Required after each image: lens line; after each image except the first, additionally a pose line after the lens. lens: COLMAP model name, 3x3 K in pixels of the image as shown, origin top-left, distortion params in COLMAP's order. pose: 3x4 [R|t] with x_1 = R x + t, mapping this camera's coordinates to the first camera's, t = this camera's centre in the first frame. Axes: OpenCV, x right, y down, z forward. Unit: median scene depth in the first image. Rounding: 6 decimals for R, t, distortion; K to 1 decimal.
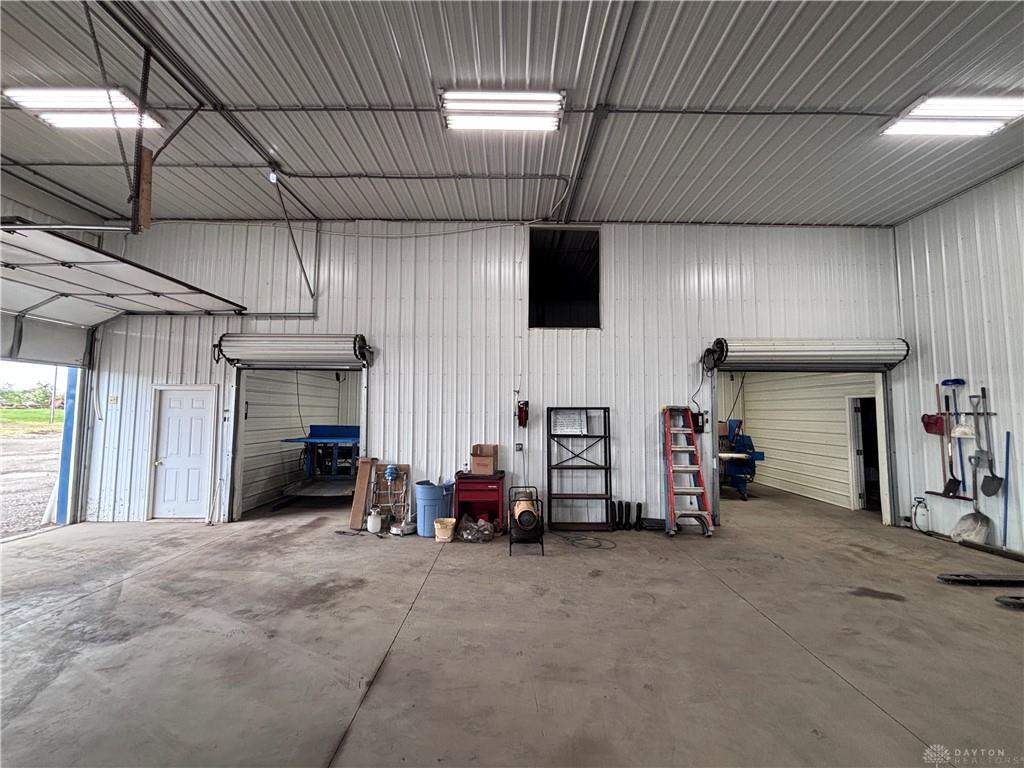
lens RADIAL K [[415.0, 0, 508.6], [0, 415.0, 385.3], [0, 0, 1]] dist [0.000871, -0.001128]
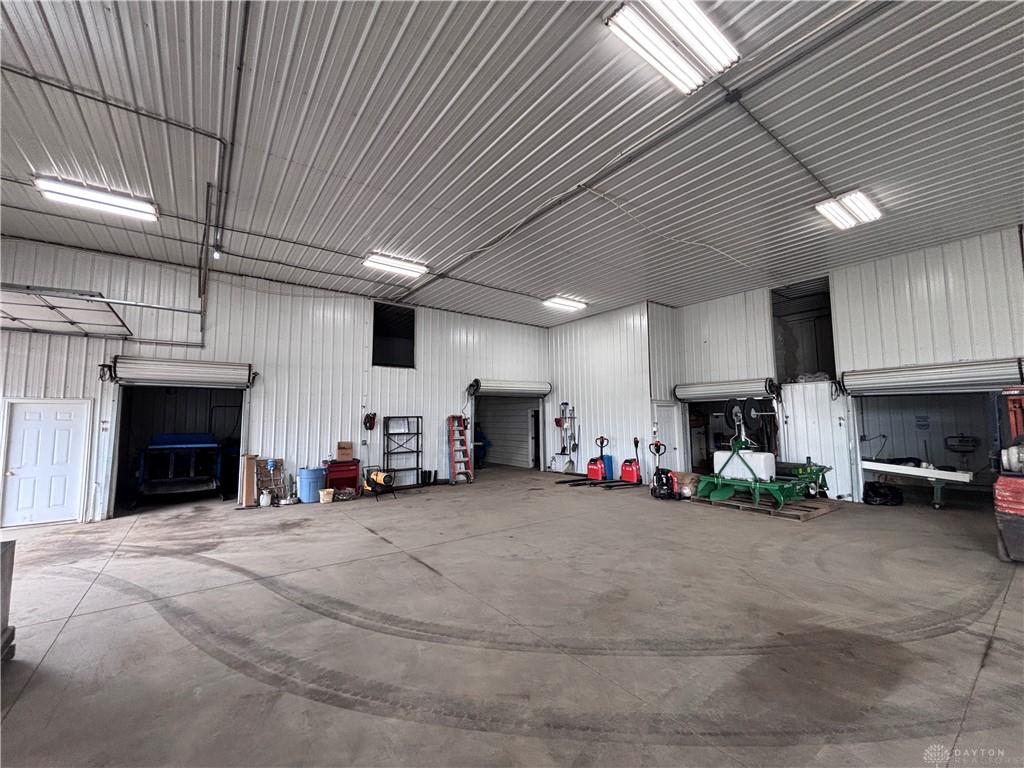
lens RADIAL K [[415.0, 0, 514.9], [0, 415.0, 382.5], [0, 0, 1]] dist [0.000871, -0.001128]
pose [[0.796874, 0.040252, 0.602803, -0.484032], [-0.027675, 0.999163, -0.030135, -0.044682], [-0.603511, 0.007331, 0.797321, -0.601873]]
